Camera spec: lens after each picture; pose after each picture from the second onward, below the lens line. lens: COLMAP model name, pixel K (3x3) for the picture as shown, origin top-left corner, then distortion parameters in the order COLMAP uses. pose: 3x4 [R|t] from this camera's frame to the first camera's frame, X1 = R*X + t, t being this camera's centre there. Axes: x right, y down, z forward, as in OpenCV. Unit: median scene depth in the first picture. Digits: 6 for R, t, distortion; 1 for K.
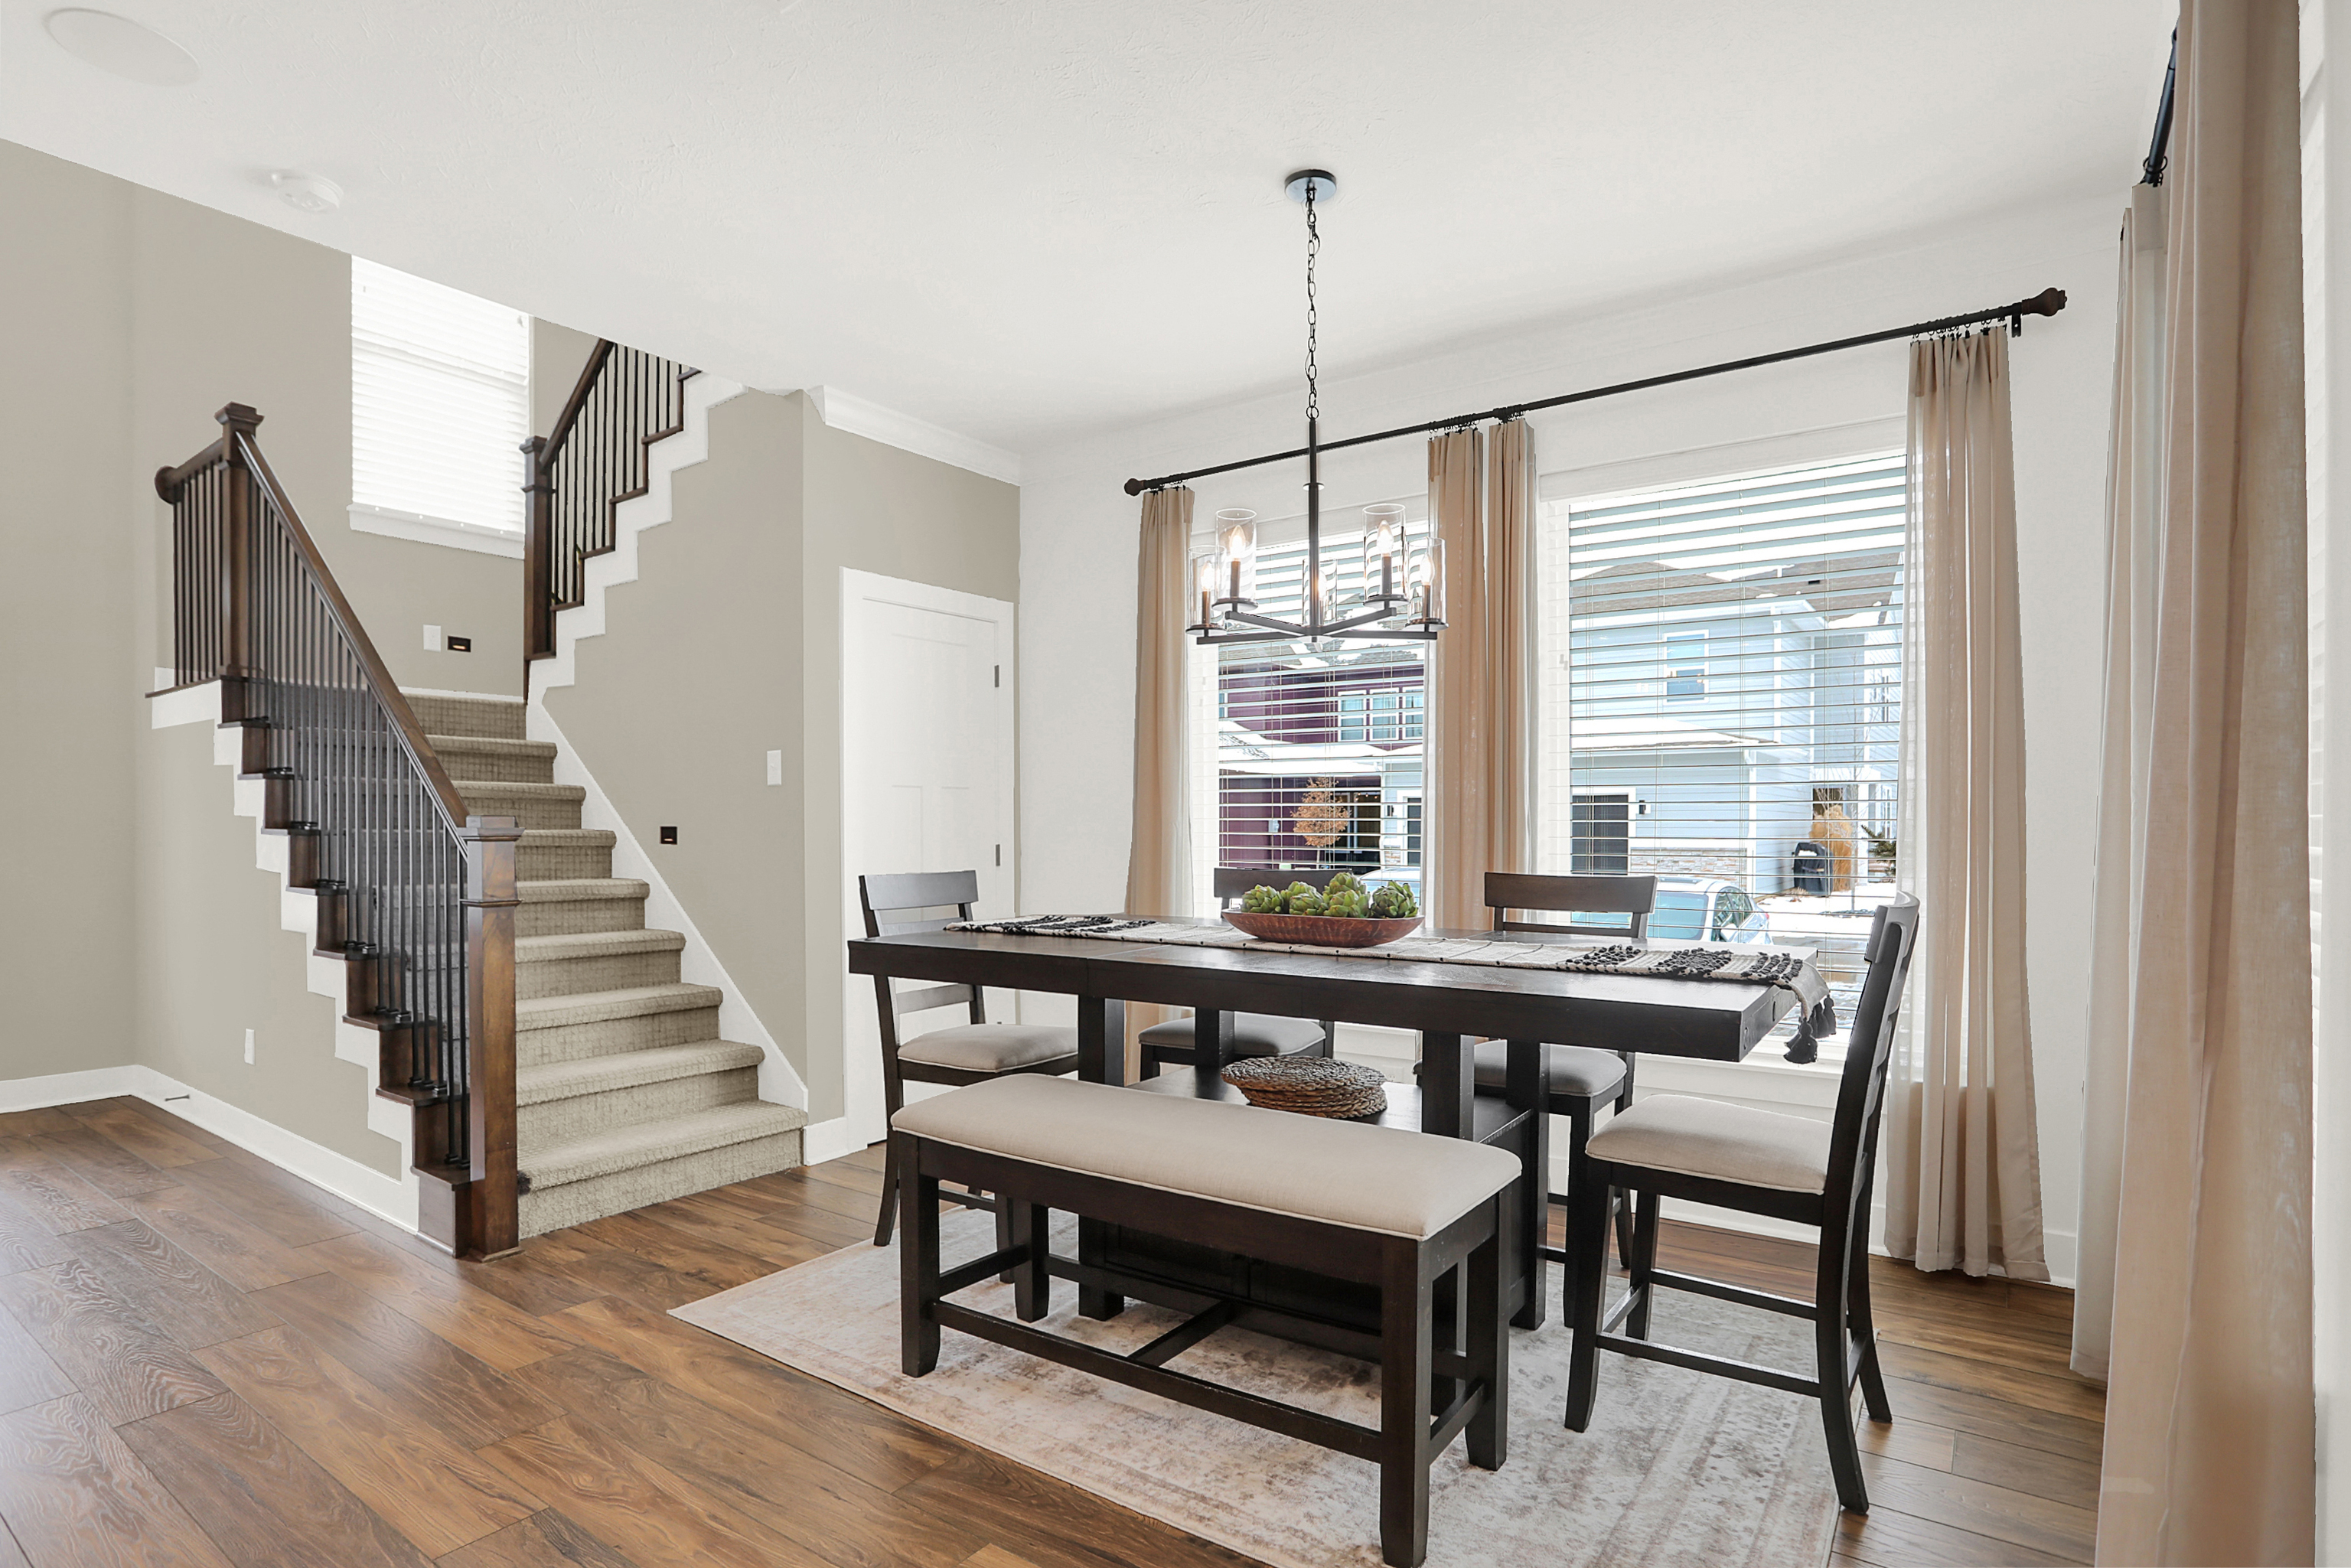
lens RADIAL K [[1214.9, 0, 1172.8], [0, 1214.9, 843.6], [0, 0, 1]] dist [-0.075687, 0.051709]
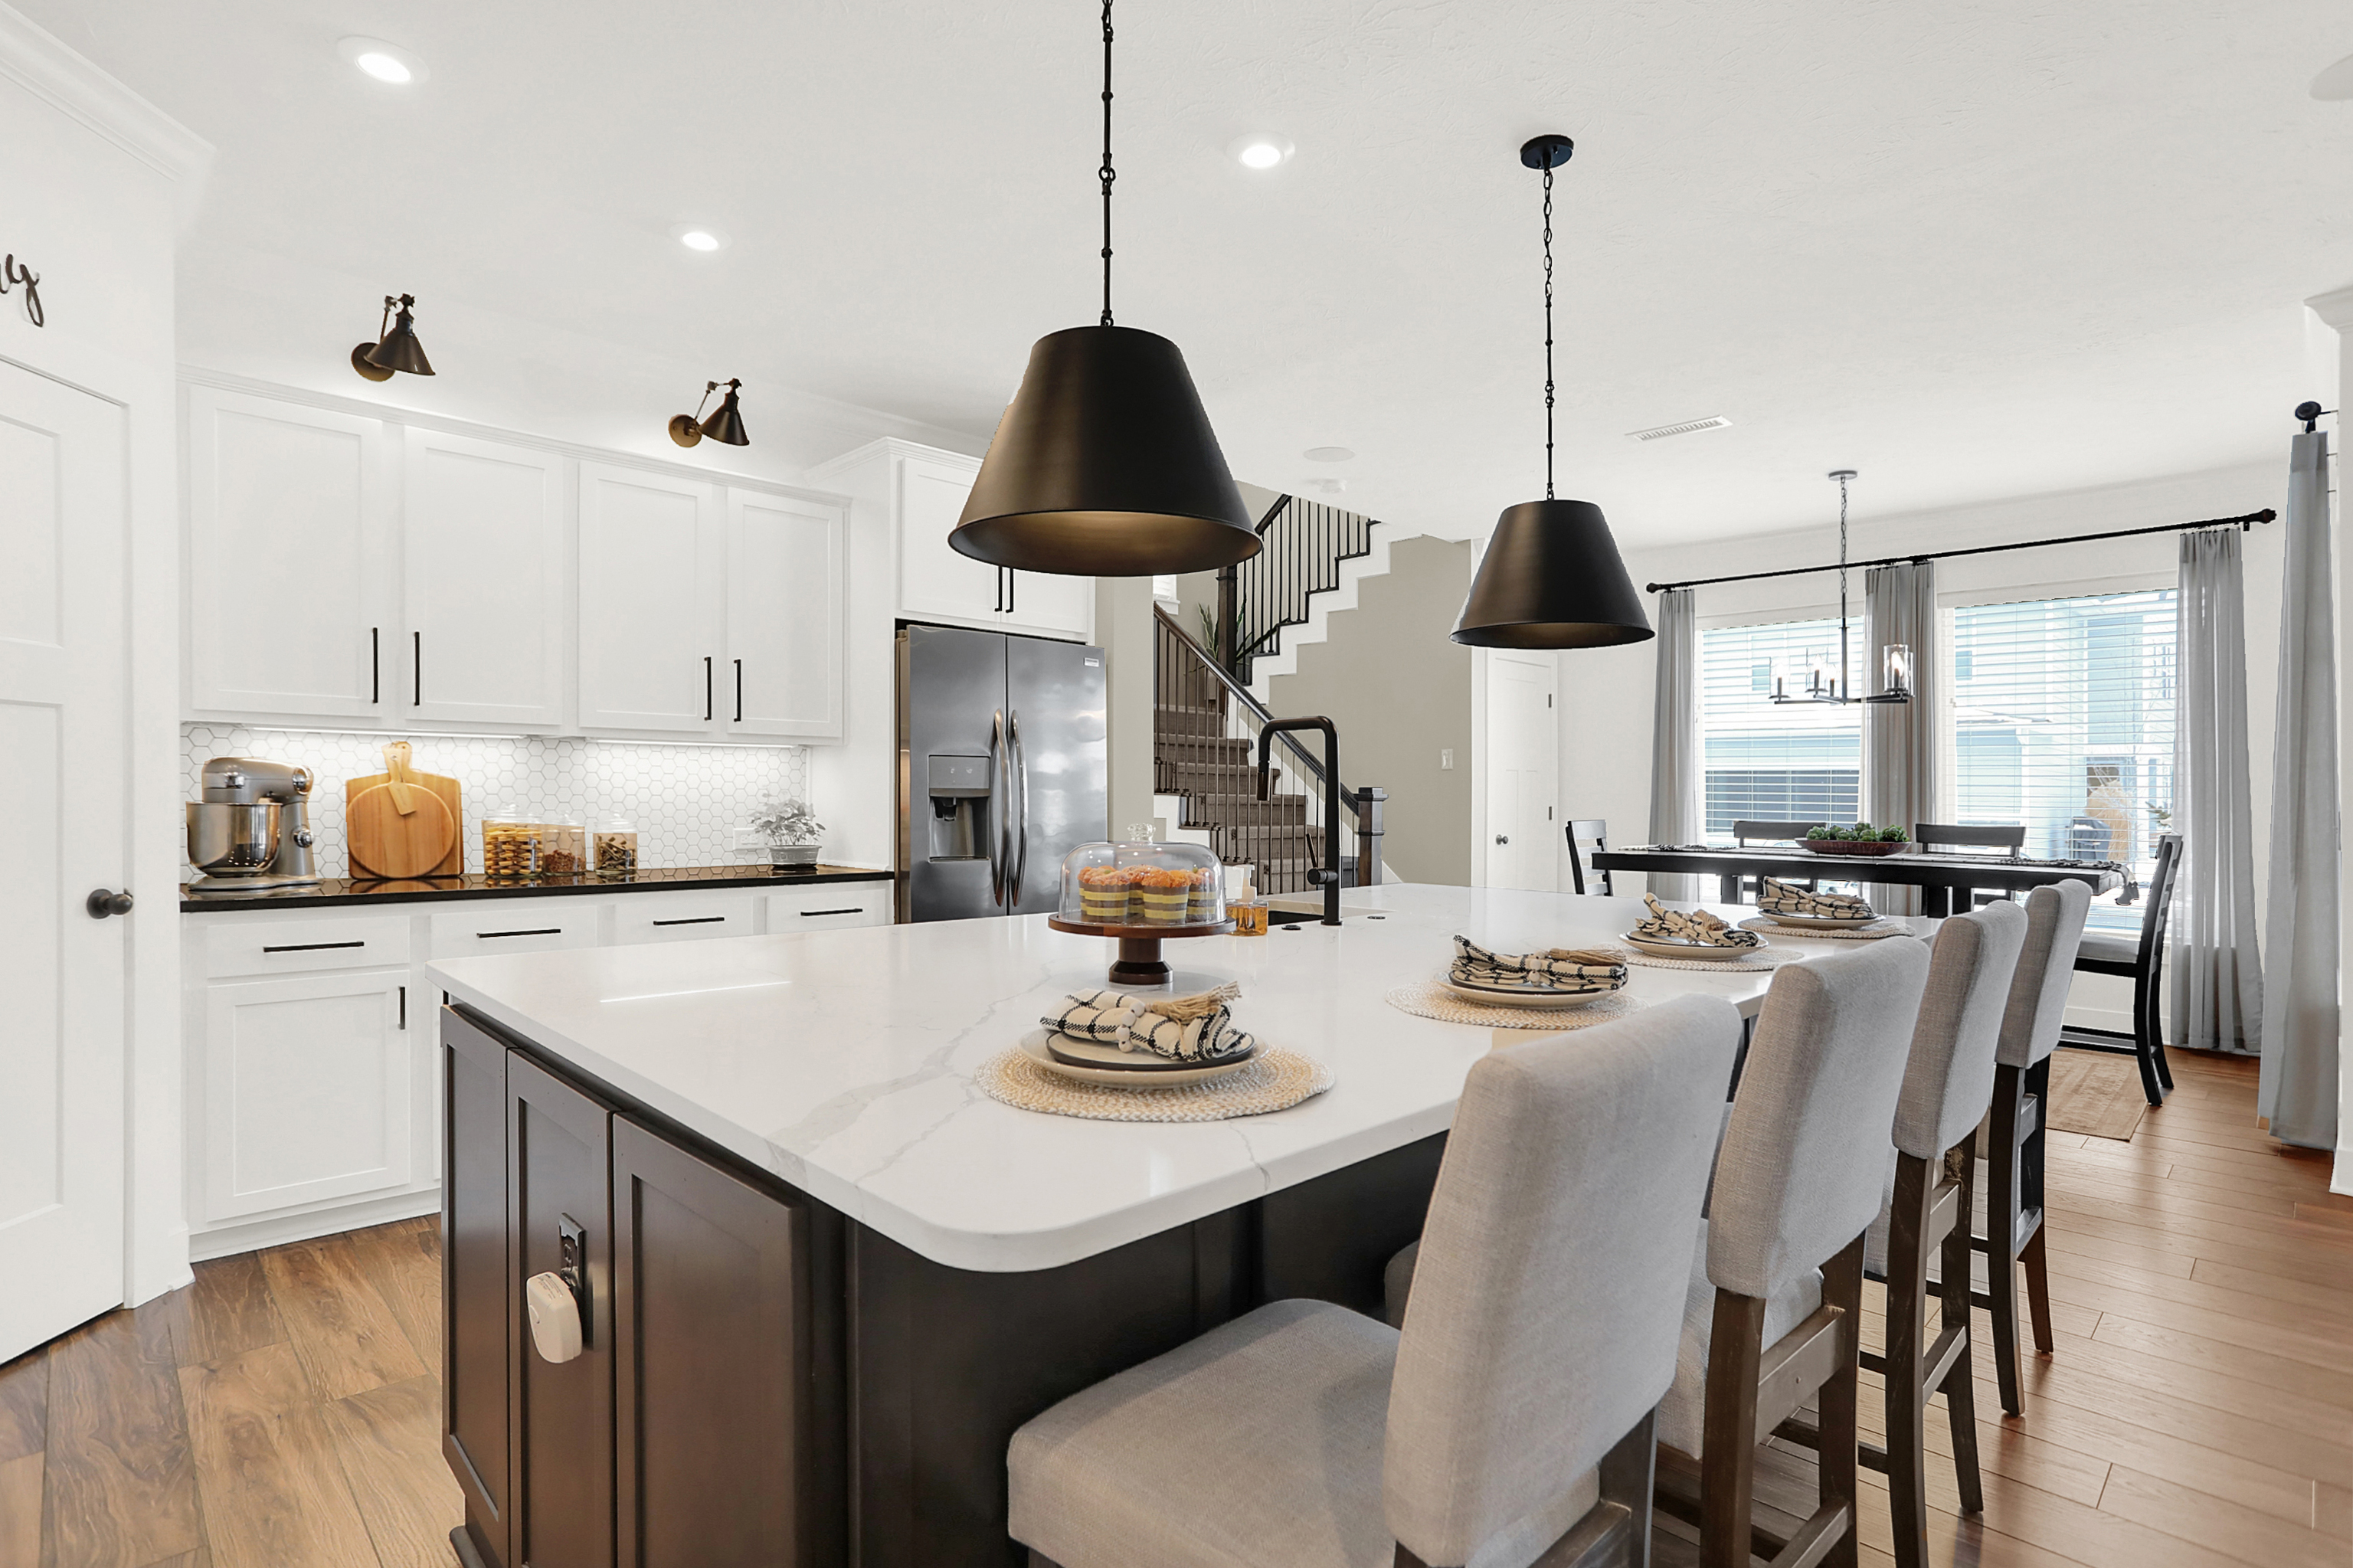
lens RADIAL K [[1191.4, 0, 1155.5], [0, 1191.4, 775.4], [0, 0, 1]] dist [-0.074922, 0.036408]
pose [[0.983169, 0.008531, -0.182497, -0.589435], [-0.013784, 0.999526, -0.027537, 0.015775], [0.182176, 0.029589, 0.982821, -0.991179]]
